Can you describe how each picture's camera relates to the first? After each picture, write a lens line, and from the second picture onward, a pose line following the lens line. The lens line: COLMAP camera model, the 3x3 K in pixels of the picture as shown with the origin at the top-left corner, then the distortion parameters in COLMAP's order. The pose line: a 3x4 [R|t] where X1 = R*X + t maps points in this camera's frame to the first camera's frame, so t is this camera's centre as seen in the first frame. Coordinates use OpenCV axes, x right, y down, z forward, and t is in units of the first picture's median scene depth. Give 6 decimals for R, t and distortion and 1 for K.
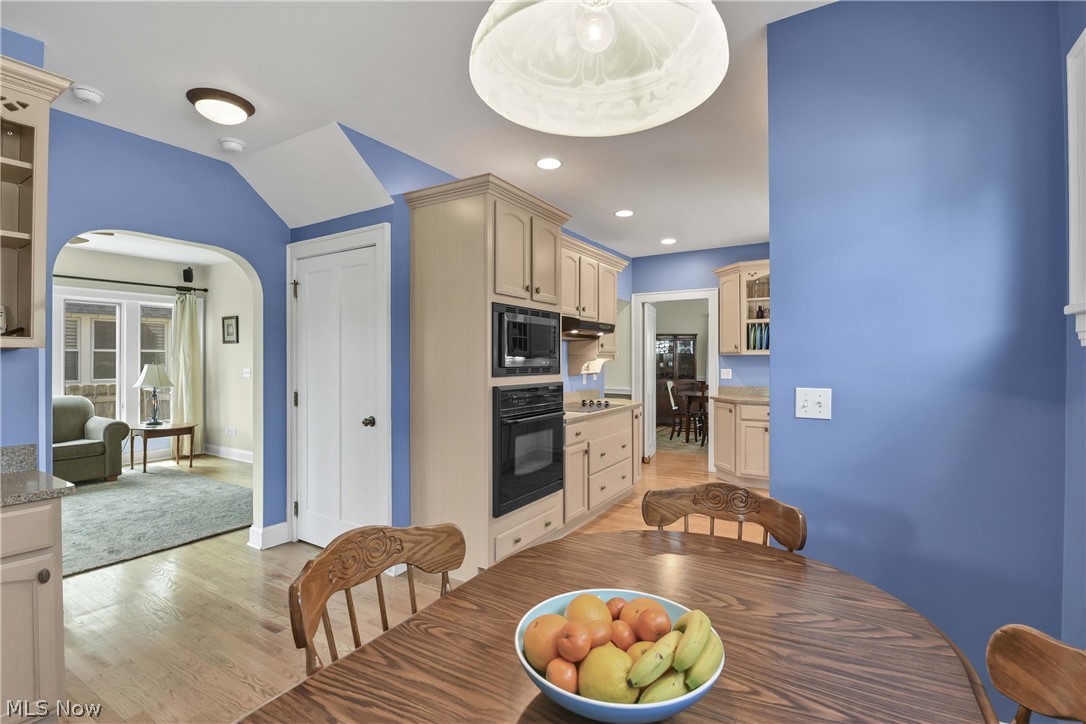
lens RADIAL K [[496.5, 0, 541.0], [0, 496.5, 355.6], [0, 0, 1]] dist [-0.004797, -0.003912]
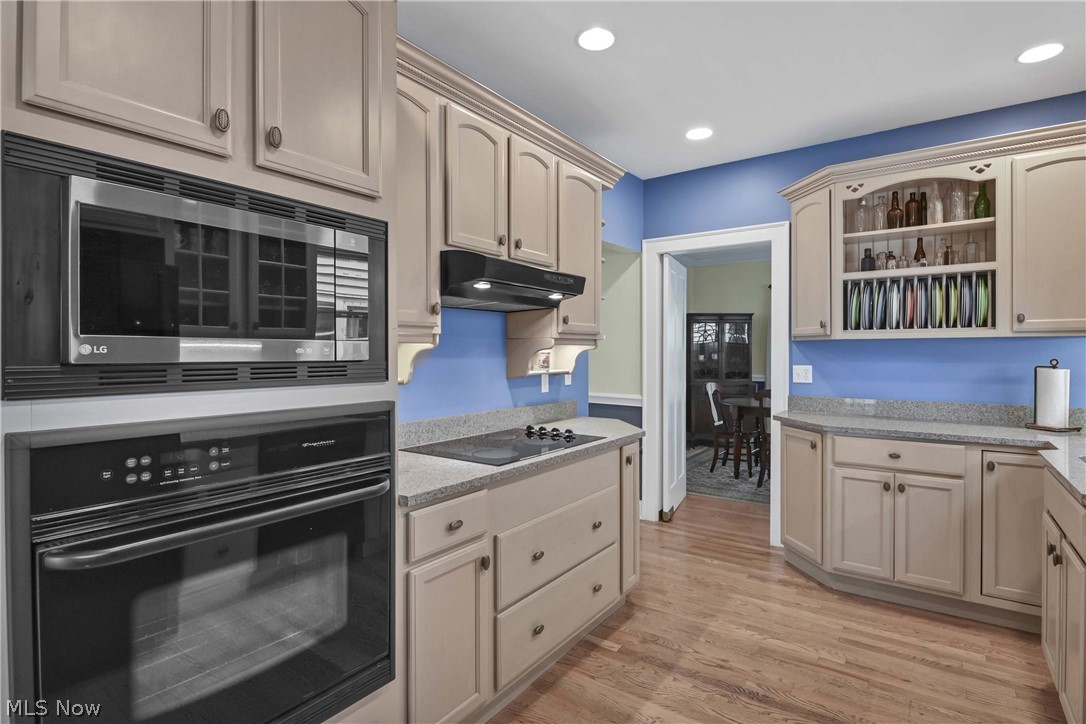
lens RADIAL K [[567.5, 0, 573.9], [0, 567.5, 348.4], [0, 0, 1]] dist [-0.007182, -0.000111]
pose [[0.999990, 0.002235, -0.003806, 0.125092], [-0.002224, 0.999993, 0.002888, 0.007046], [0.003813, -0.002879, 0.999989, 0.382647]]
